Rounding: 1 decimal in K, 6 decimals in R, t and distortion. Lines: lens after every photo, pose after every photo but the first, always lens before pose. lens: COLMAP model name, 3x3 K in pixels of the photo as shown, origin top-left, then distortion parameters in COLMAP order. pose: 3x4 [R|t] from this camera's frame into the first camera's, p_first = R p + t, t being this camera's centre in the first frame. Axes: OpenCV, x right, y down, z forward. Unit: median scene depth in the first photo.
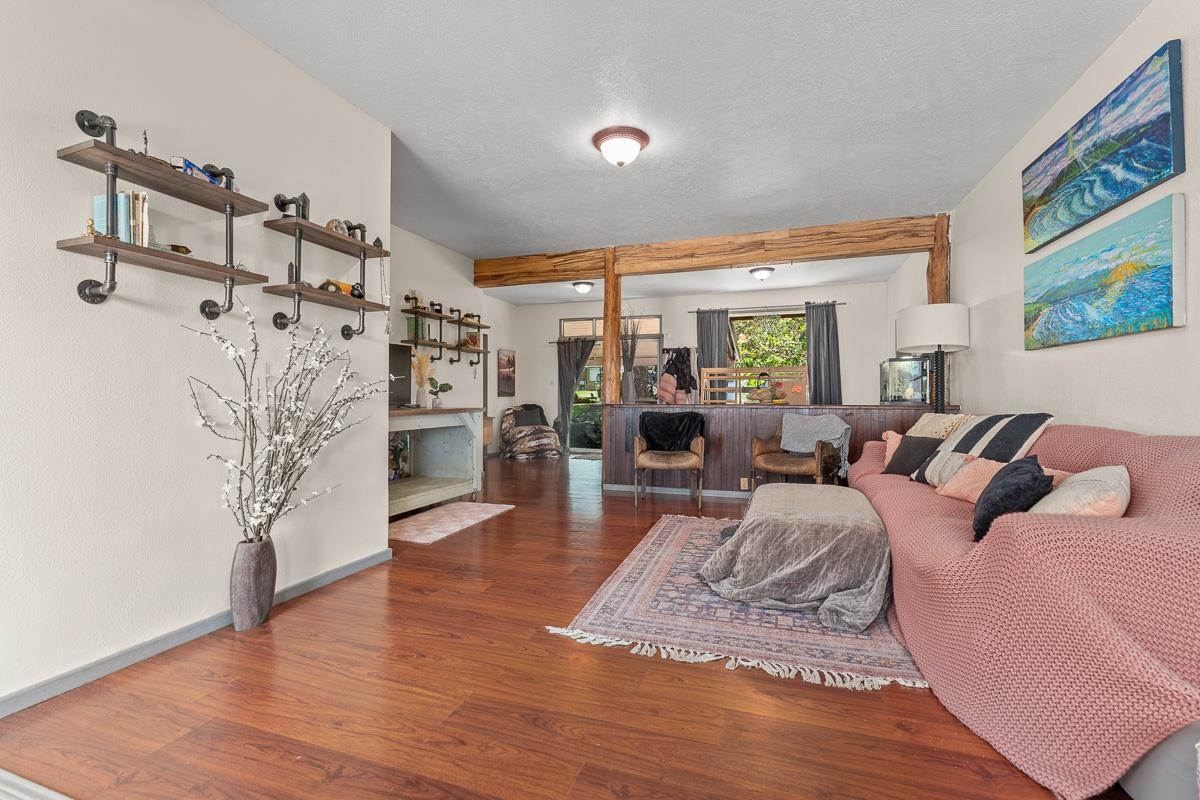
lens RADIAL K [[485.0, 0, 600.0], [0, 485.0, 400.0], [0, 0, 1]] dist [0.000914, -0.000114]
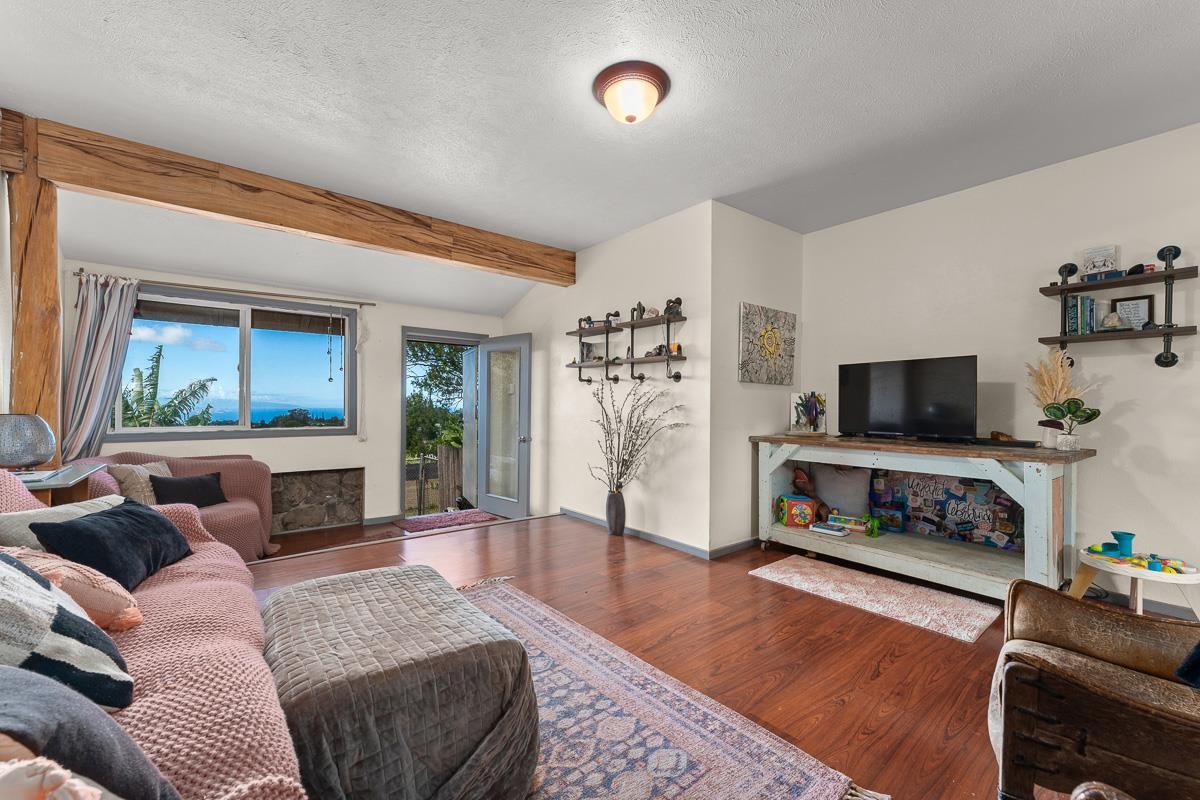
lens RADIAL K [[485.0, 0, 600.0], [0, 485.0, 400.0], [0, 0, 1]] dist [0.000914, -0.000114]
pose [[-0.522763, -0.017811, -0.852292, 0.721425], [-0.003320, 0.999817, -0.018857, -0.039818], [0.852472, -0.007028, -0.522726, 1.393407]]
